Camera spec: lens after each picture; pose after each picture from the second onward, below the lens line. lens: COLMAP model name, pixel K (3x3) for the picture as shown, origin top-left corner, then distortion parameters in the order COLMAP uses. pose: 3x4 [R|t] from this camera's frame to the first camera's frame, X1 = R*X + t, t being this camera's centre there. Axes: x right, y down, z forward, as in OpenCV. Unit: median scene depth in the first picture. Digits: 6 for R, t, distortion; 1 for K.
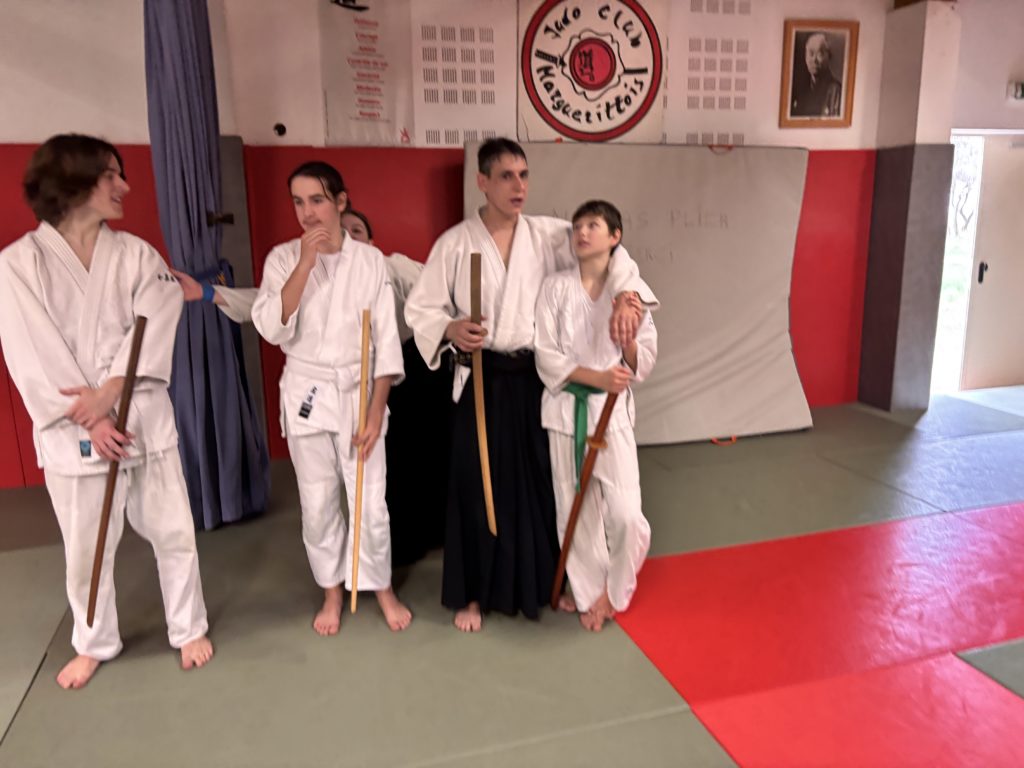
lens RADIAL K [[729.6, 0, 504.9], [0, 729.6, 371.5], [0, 0, 1]] dist [0.021882, -0.019266]
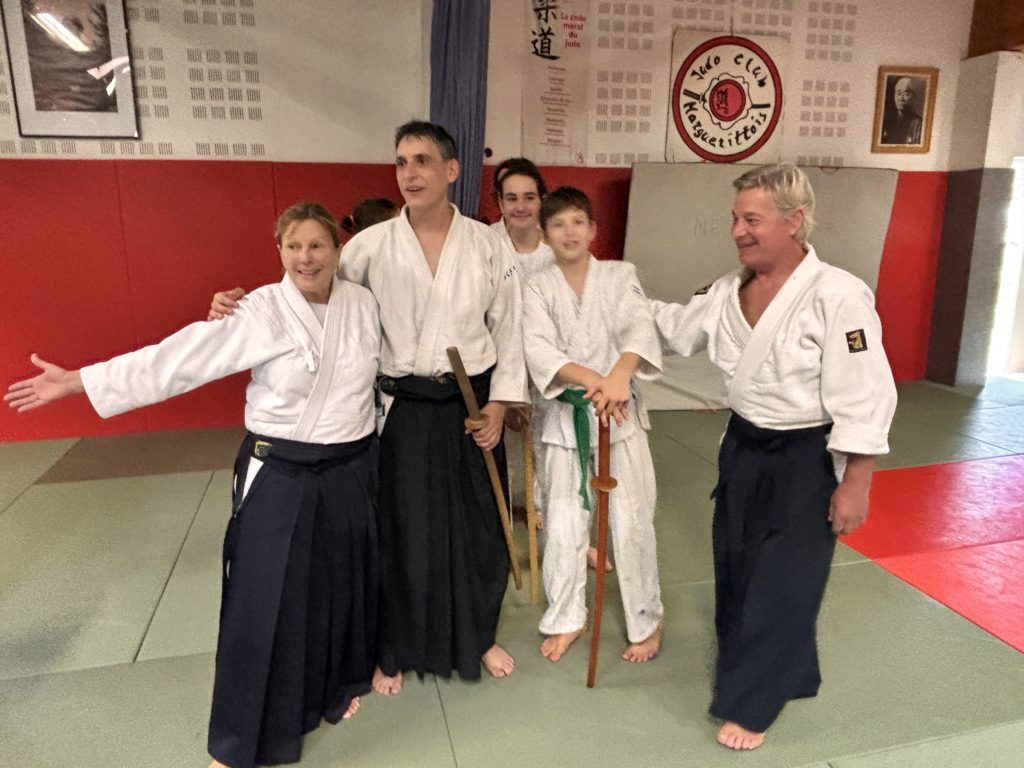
lens RADIAL K [[680.4, 0, 500.6], [0, 680.4, 385.0], [0, 0, 1]] dist [0.012611, -0.029475]
pose [[0.999310, 0.015930, -0.033563, -0.219959], [-0.015533, 0.999807, 0.012061, 0.056785], [0.033749, -0.011532, 0.999364, -0.178997]]
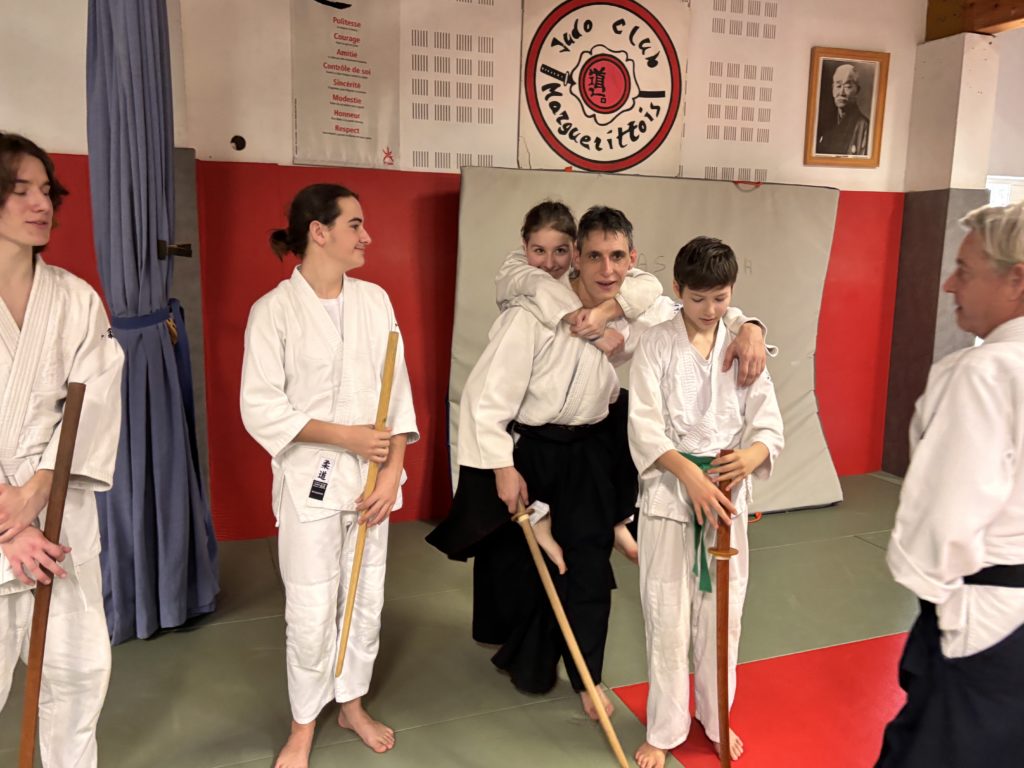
lens RADIAL K [[811.8, 0, 506.9], [0, 811.8, 386.7], [0, 0, 1]] dist [0.008113, -0.003738]
pose [[0.995748, 0.013623, 0.091105, -0.078916], [-0.009461, 0.998899, -0.045959, -0.015216], [-0.091631, 0.044902, 0.994780, 0.066377]]
